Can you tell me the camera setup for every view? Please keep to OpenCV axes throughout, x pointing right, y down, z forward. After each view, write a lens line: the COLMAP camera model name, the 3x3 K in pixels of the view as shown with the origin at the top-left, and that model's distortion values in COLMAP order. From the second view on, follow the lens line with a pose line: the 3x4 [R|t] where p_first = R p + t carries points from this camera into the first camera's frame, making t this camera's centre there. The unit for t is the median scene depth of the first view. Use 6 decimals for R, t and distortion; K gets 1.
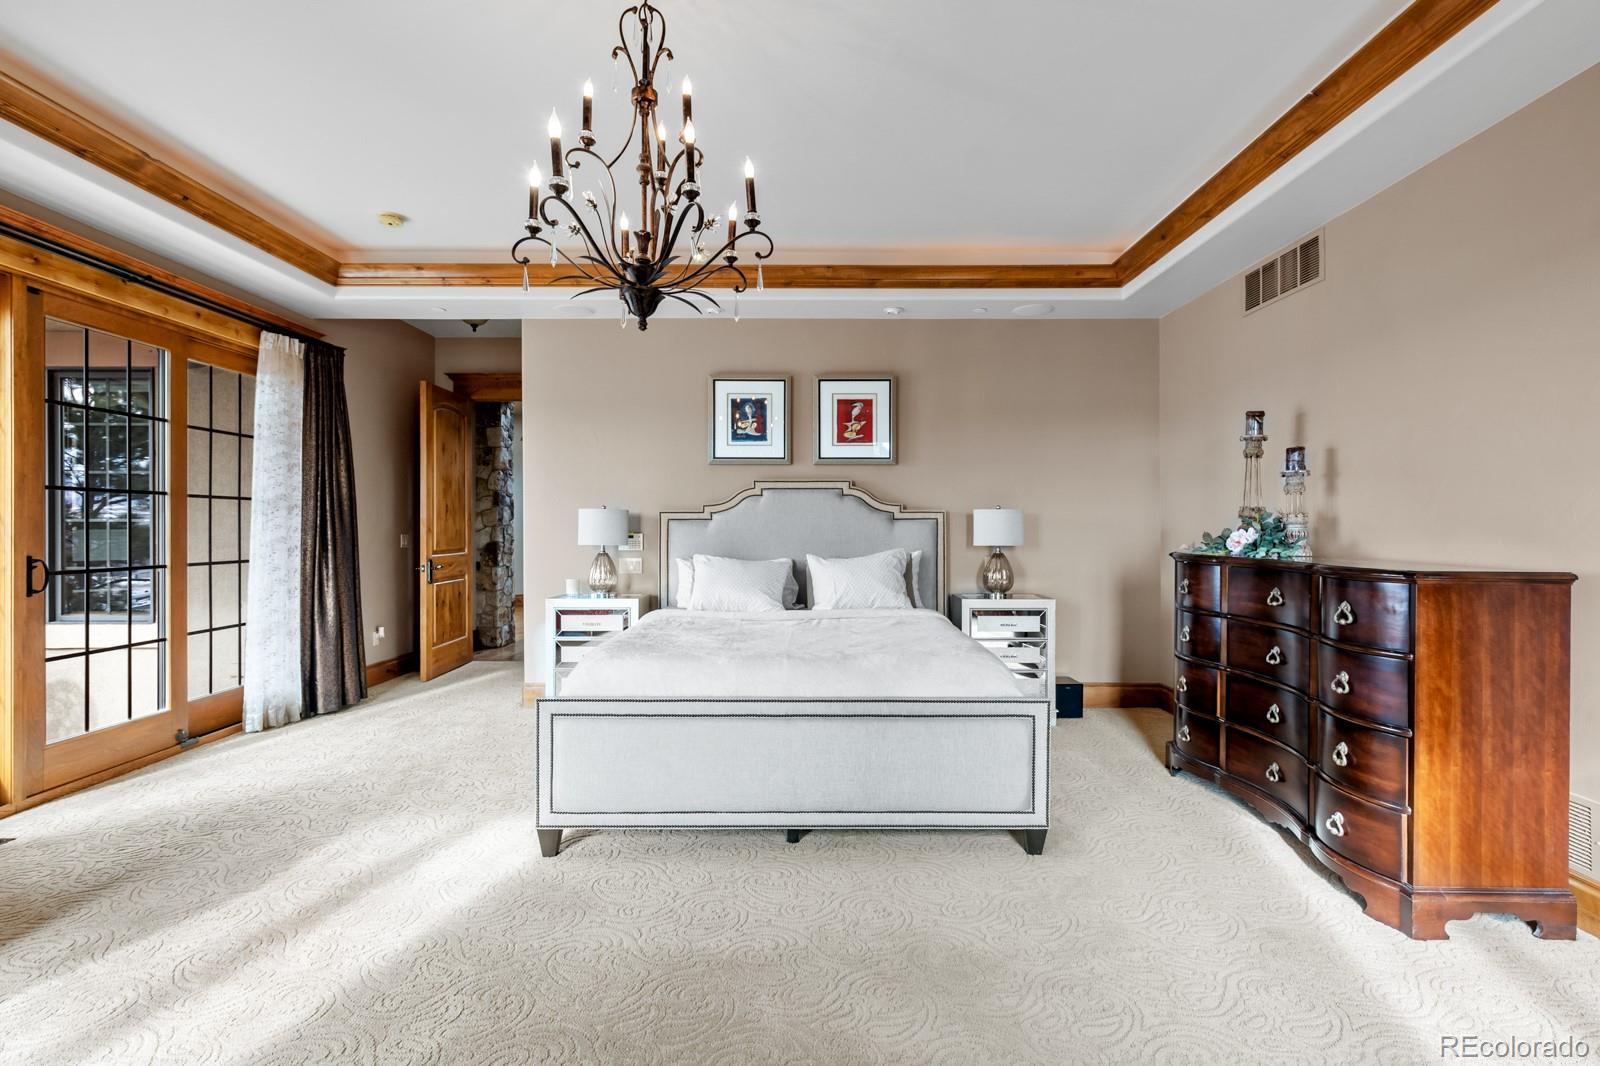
lens RADIAL K [[742.3, 0, 800.0], [0, 742.3, 533.0], [0, 0, 1]] dist [0.000968, -0.000014]
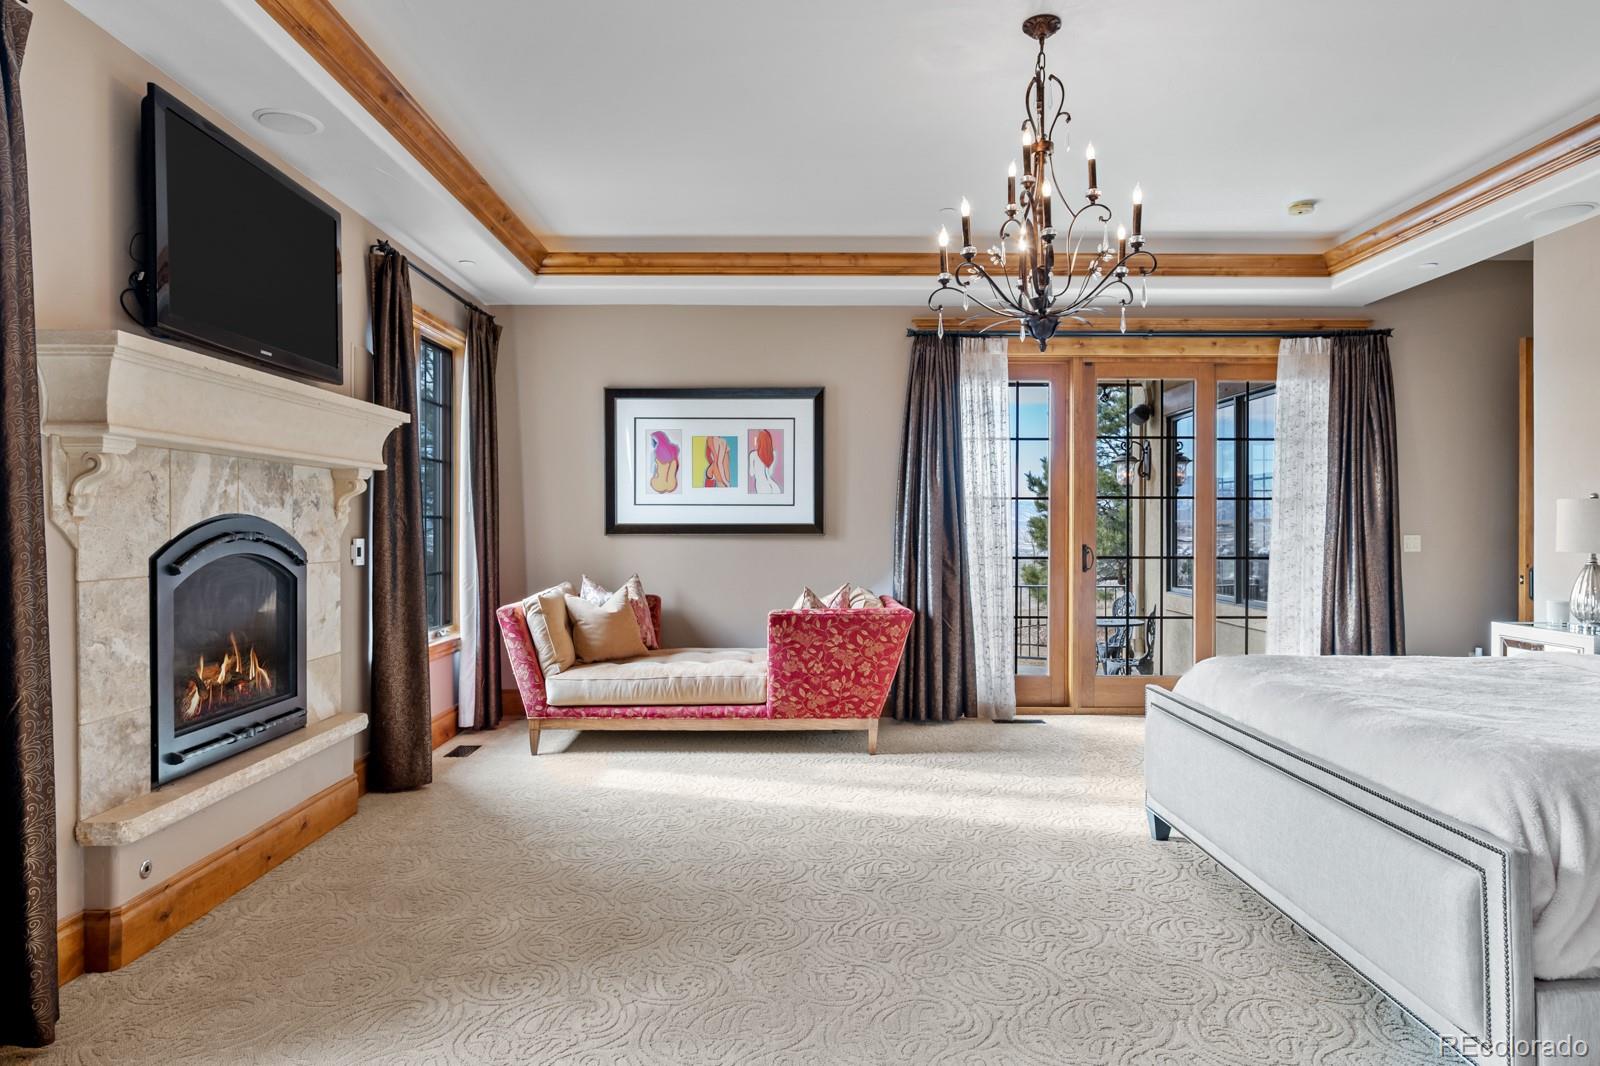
lens RADIAL K [[938.1, 0, 783.4], [0, 938.1, 537.4], [0, 0, 1]] dist [-0.000044, 0.001934]
pose [[0.001067, 0.012016, -0.999927, 0.664785], [-0.010338, 0.999875, 0.012004, 0.000521], [0.999946, 0.010324, 0.001191, 0.319896]]
